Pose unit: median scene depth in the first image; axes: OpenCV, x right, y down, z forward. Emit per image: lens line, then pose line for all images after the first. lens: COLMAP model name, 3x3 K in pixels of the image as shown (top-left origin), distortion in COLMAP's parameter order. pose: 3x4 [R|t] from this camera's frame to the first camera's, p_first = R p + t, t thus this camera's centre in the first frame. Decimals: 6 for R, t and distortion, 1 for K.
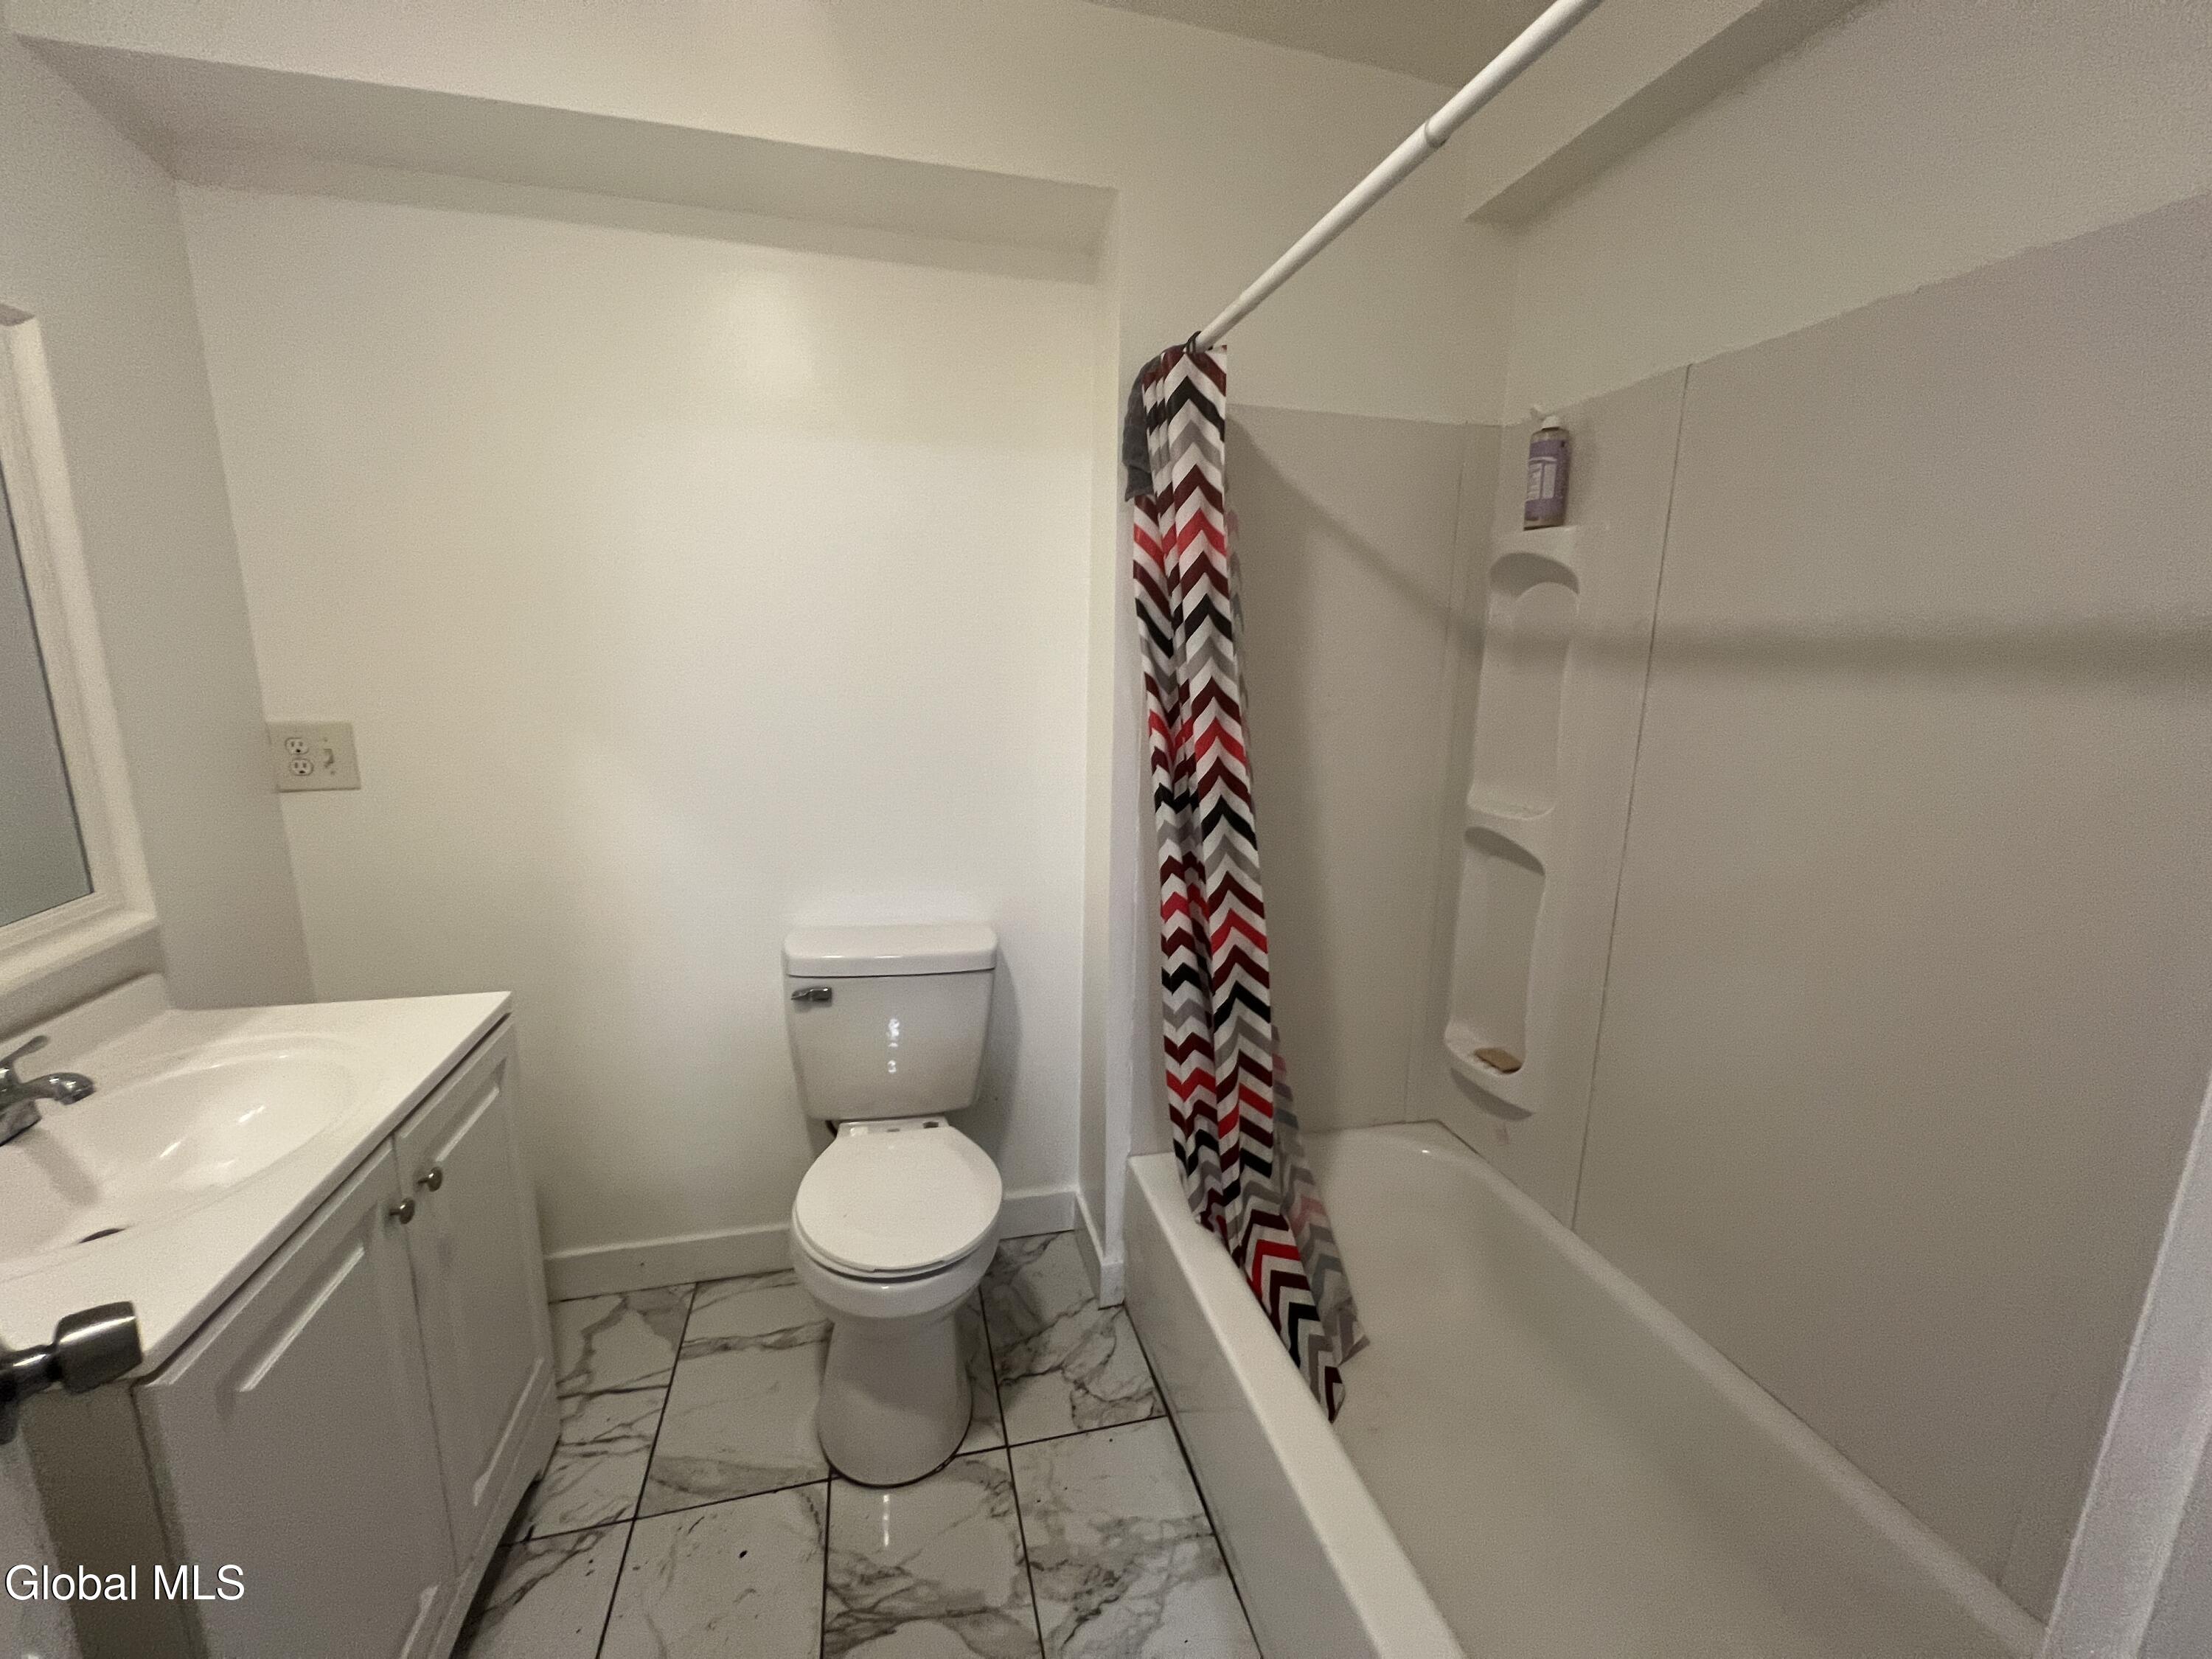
lens RADIAL K [[885.3, 0, 1104.8], [0, 885.3, 825.3], [0, 0, 1]] dist [-0.003853, 0.001233]
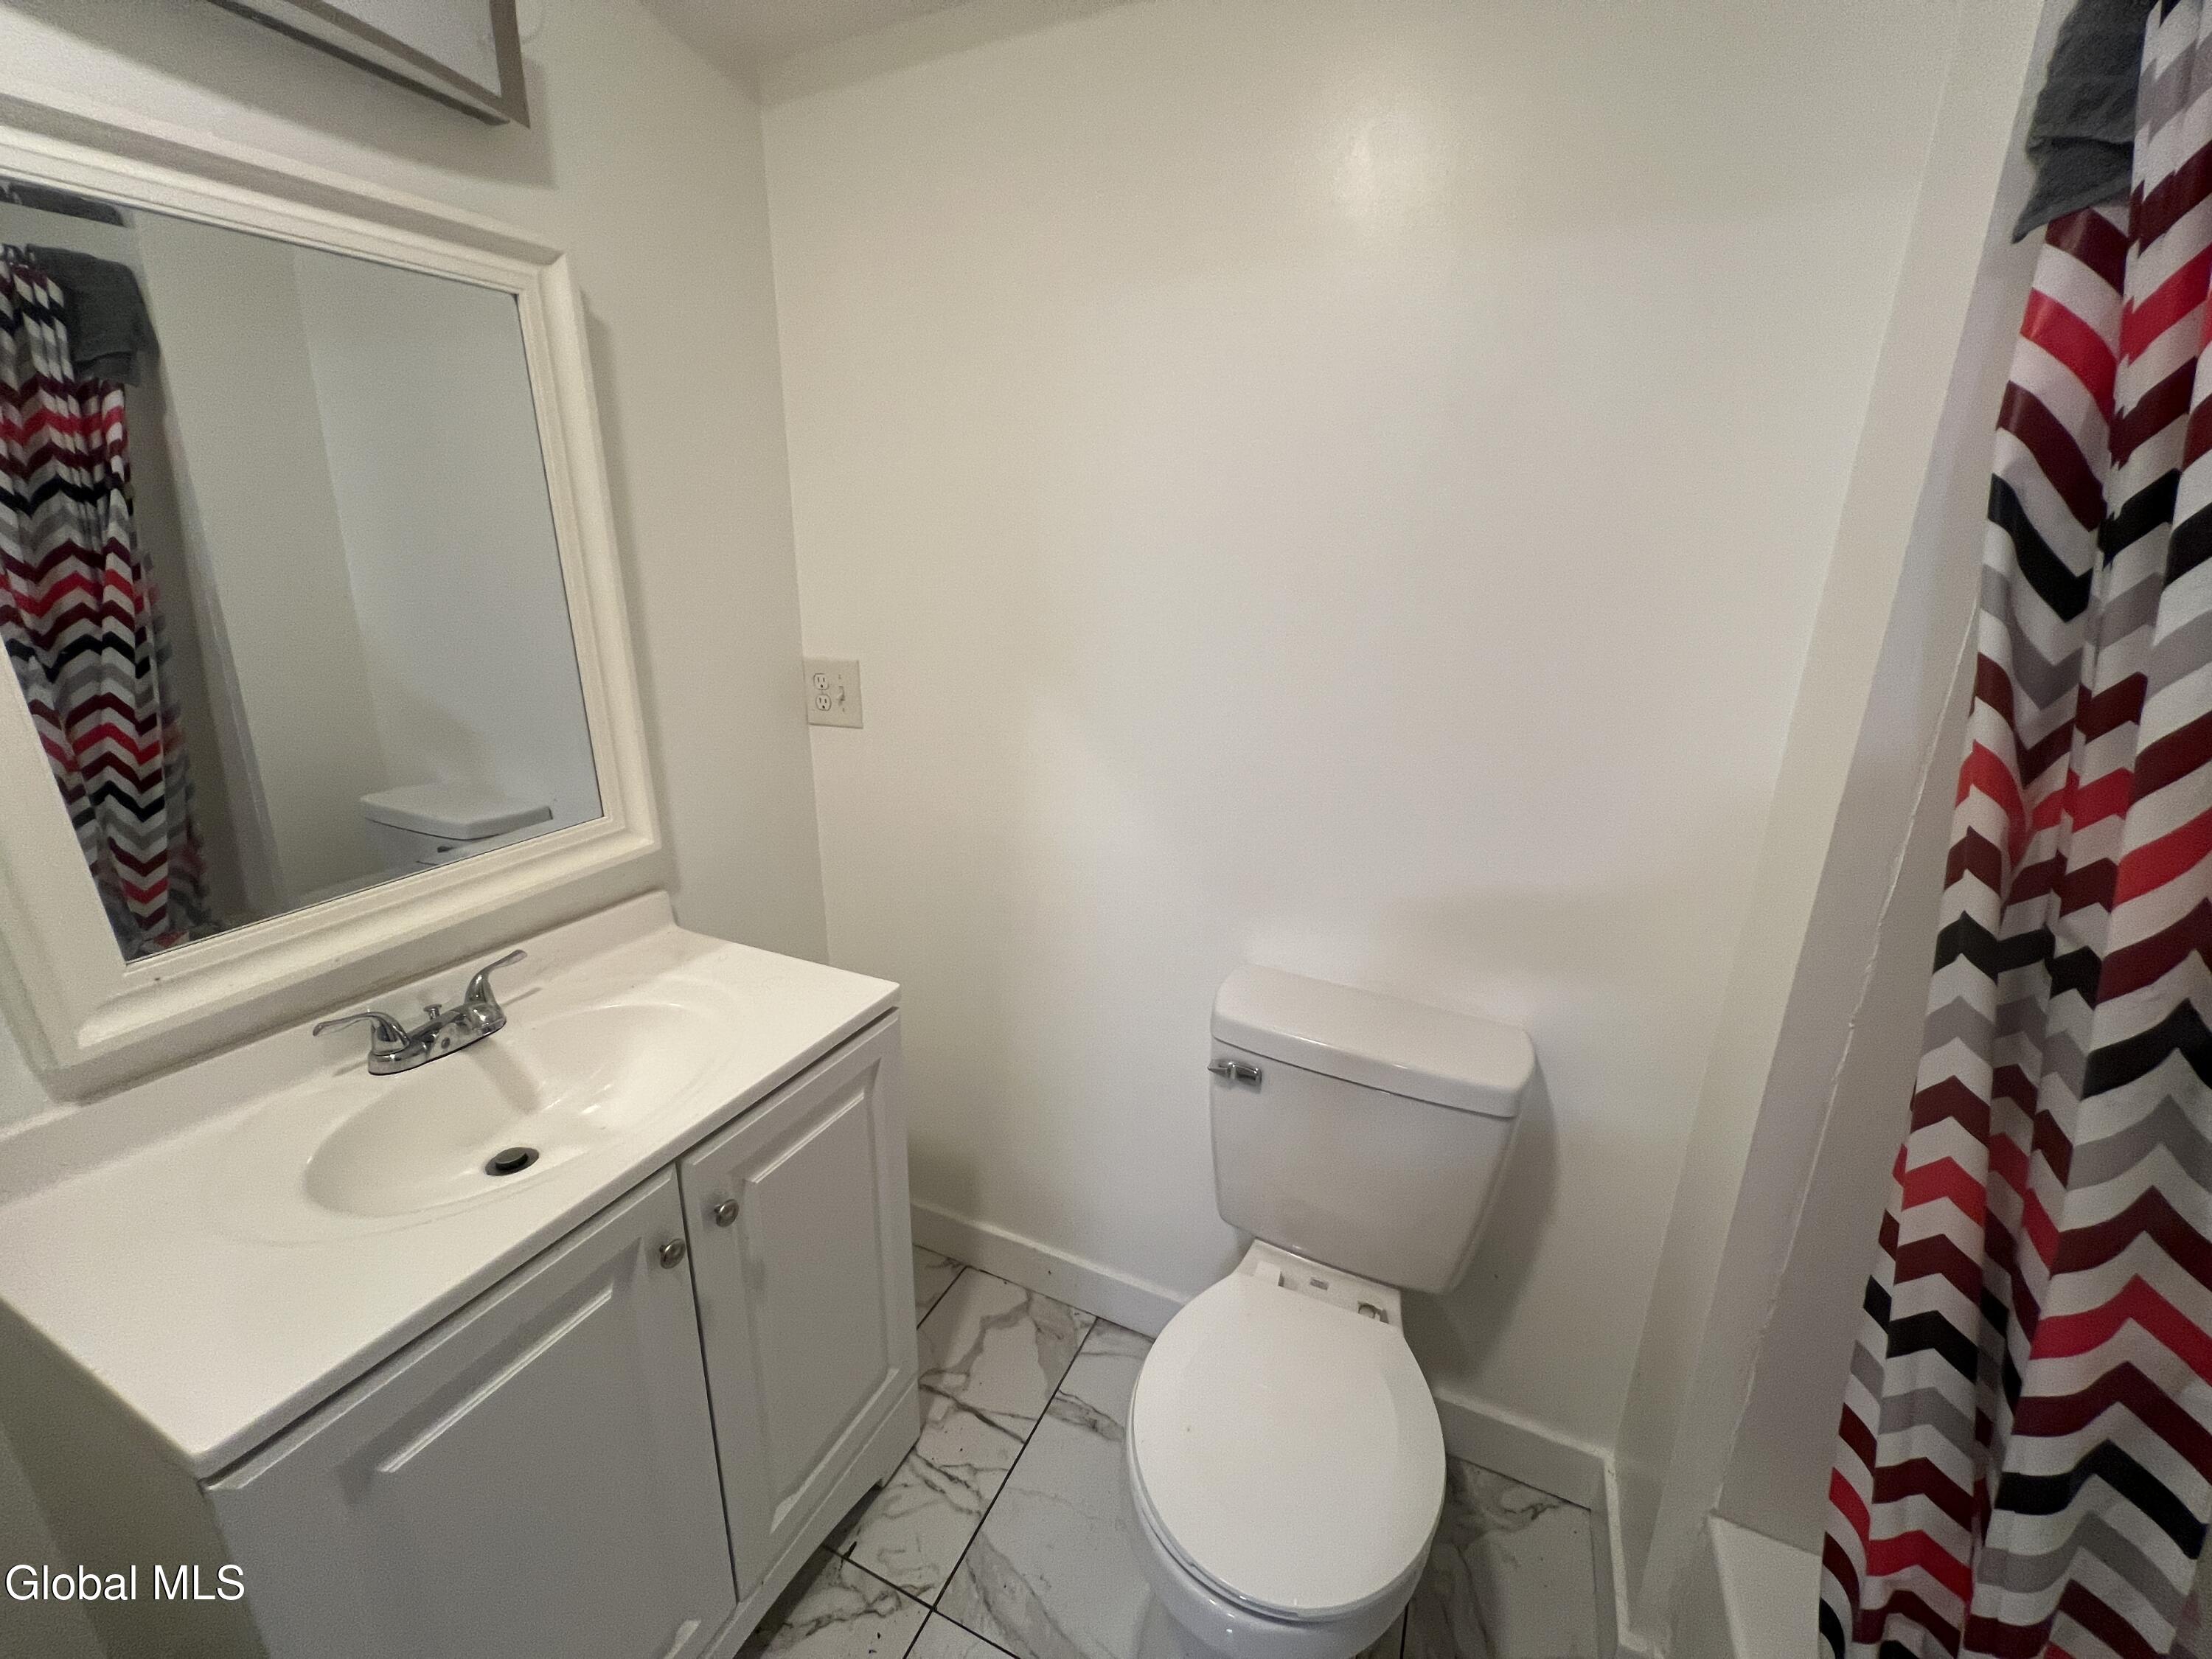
lens RADIAL K [[885.3, 0, 1095.9], [0, 885.3, 826.1], [0, 0, 1]] dist [-0.003853, 0.001233]
pose [[0.772423, 0.172293, -0.611292, -0.009526], [-0.124231, 0.984895, 0.120617, -0.089736], [0.622840, -0.017226, 0.782160, 0.399704]]
